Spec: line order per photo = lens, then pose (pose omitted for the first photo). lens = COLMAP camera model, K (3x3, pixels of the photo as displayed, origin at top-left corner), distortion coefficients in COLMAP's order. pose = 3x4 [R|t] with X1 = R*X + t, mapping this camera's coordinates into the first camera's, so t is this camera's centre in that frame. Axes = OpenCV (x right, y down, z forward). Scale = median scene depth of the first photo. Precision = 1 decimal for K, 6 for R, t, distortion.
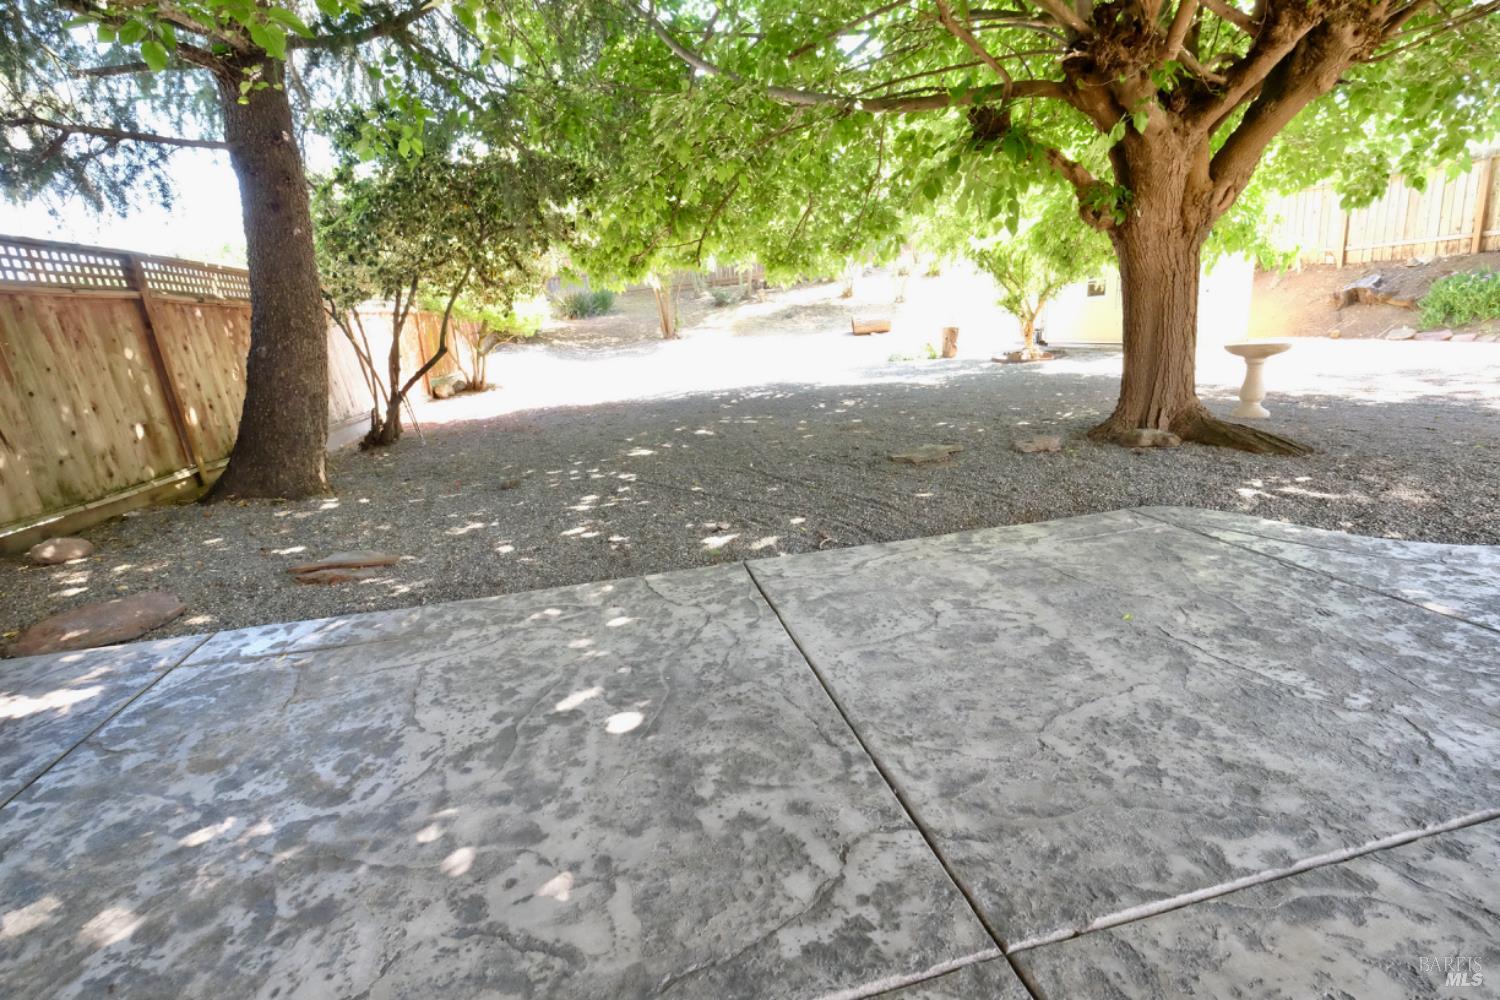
lens RADIAL K [[652.3, 0, 750.0], [0, 652.3, 500.0], [0, 0, 1]] dist [-0.012155, -0.000275]
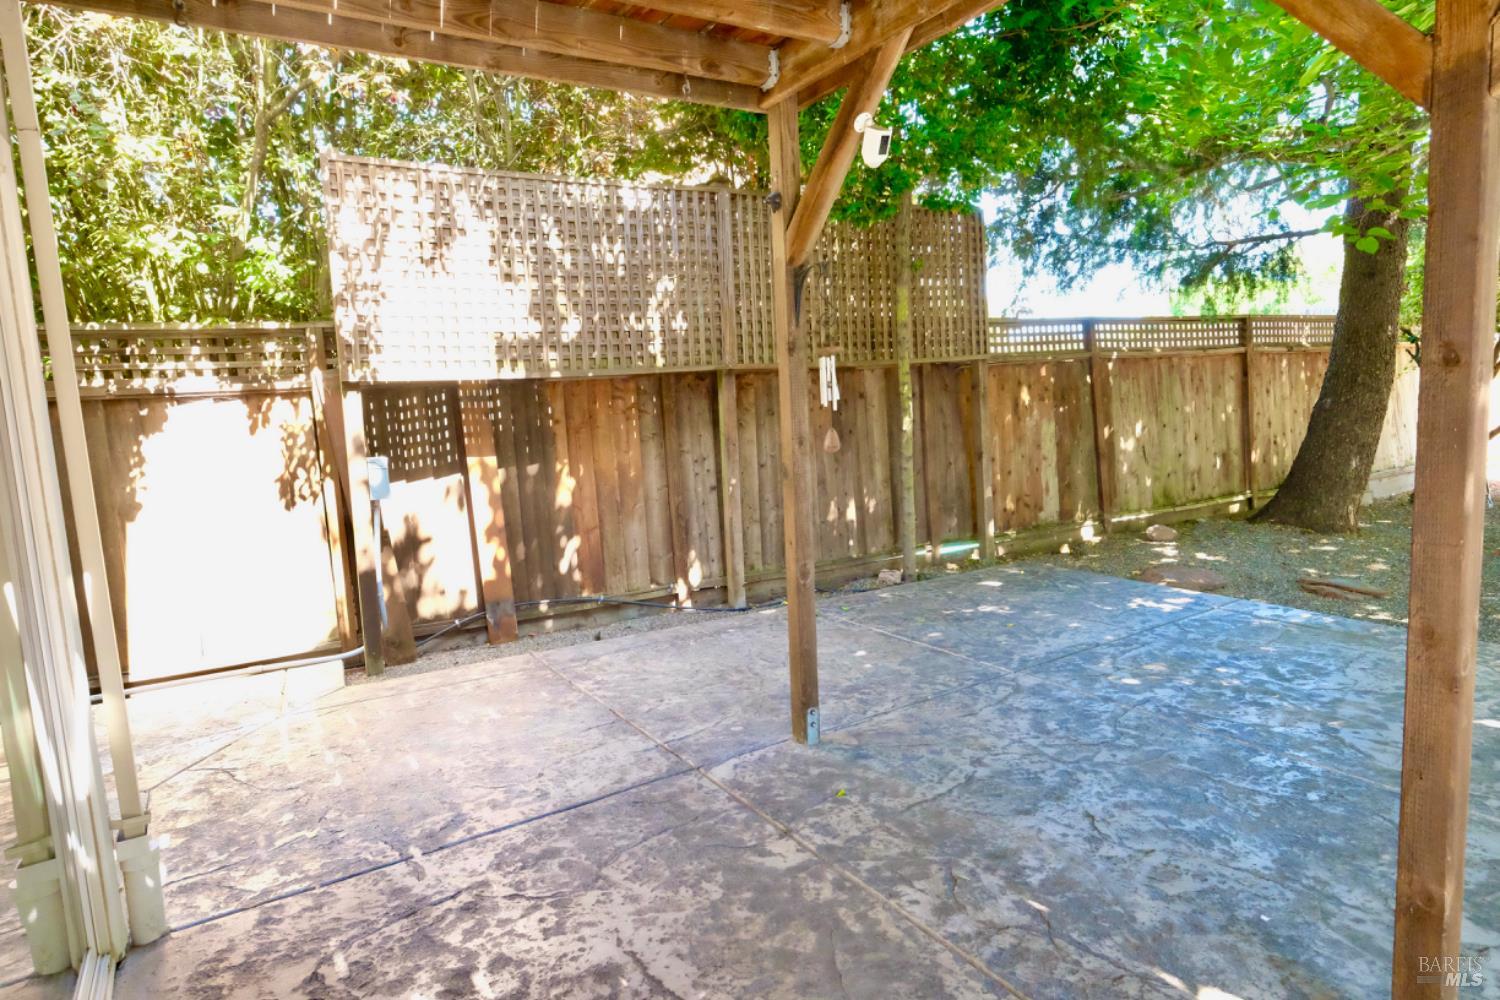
lens RADIAL K [[861.7, 0, 750.0], [0, 861.7, 500.0], [0, 0, 1]] dist [-0.023283, -0.000492]
pose [[0.324897, 0.148212, -0.934064, 0.318816], [-0.209975, 0.974299, 0.081561, 0.027822], [0.922145, 0.169631, 0.347668, -0.400398]]
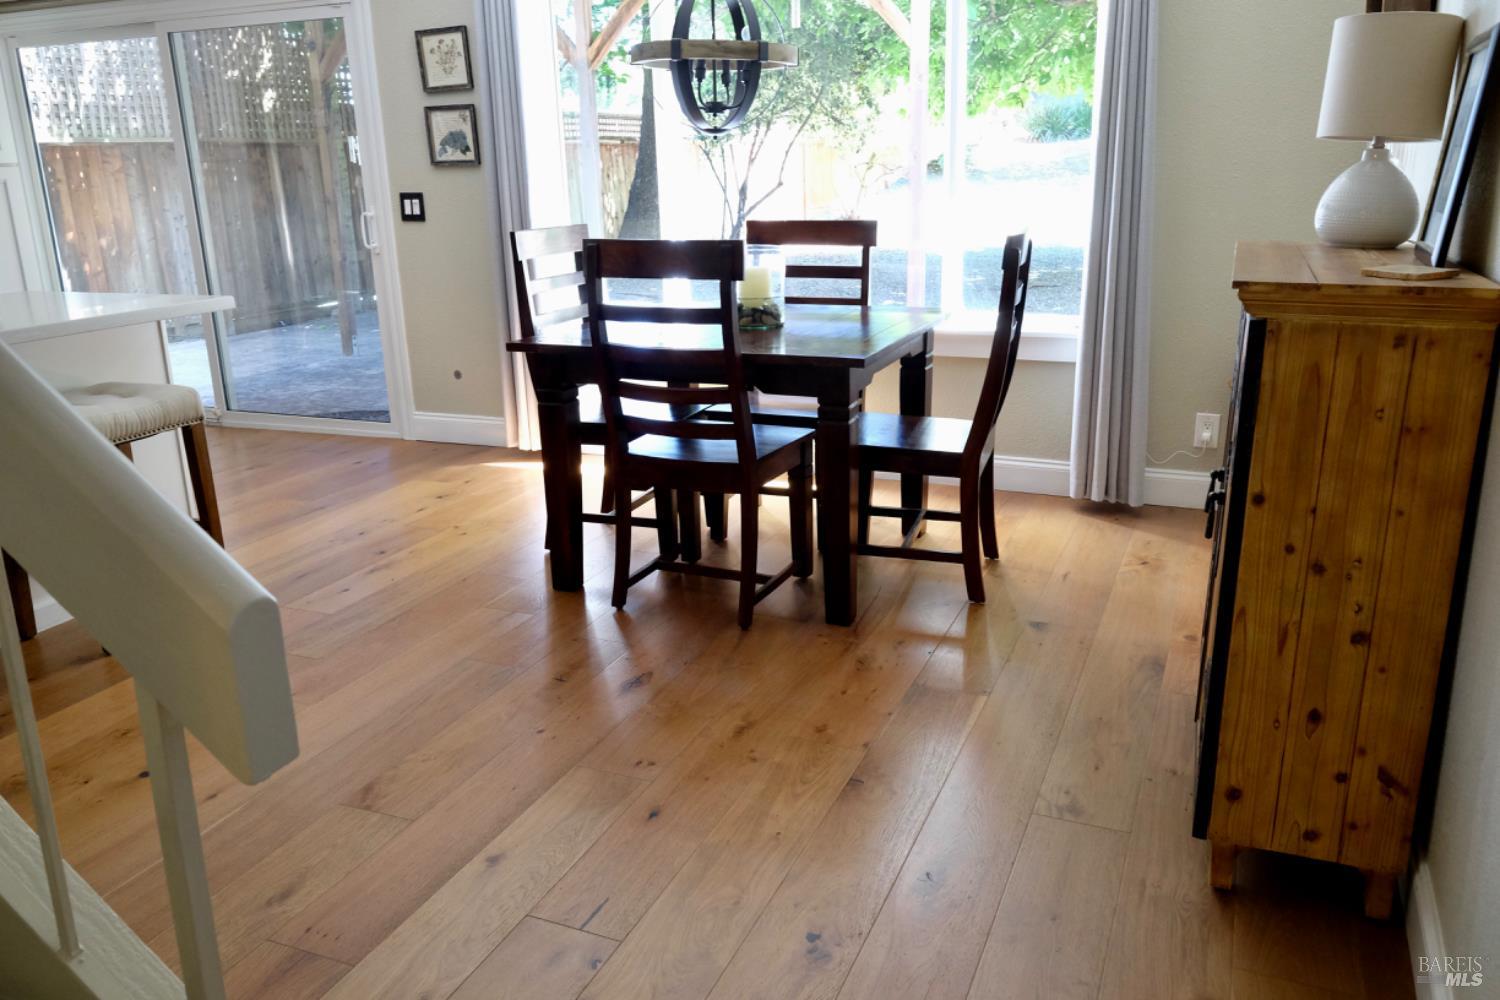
lens RADIAL K [[1182.2, 0, 750.0], [0, 1182.2, 500.0], [0, 0, 1]] dist [0.009142, 0.002910]
pose [[0.809573, 0.182935, -0.557787, 1.095490], [-0.159751, 0.982998, 0.090527, 0.204183], [0.564864, 0.015819, 0.825033, -1.098126]]
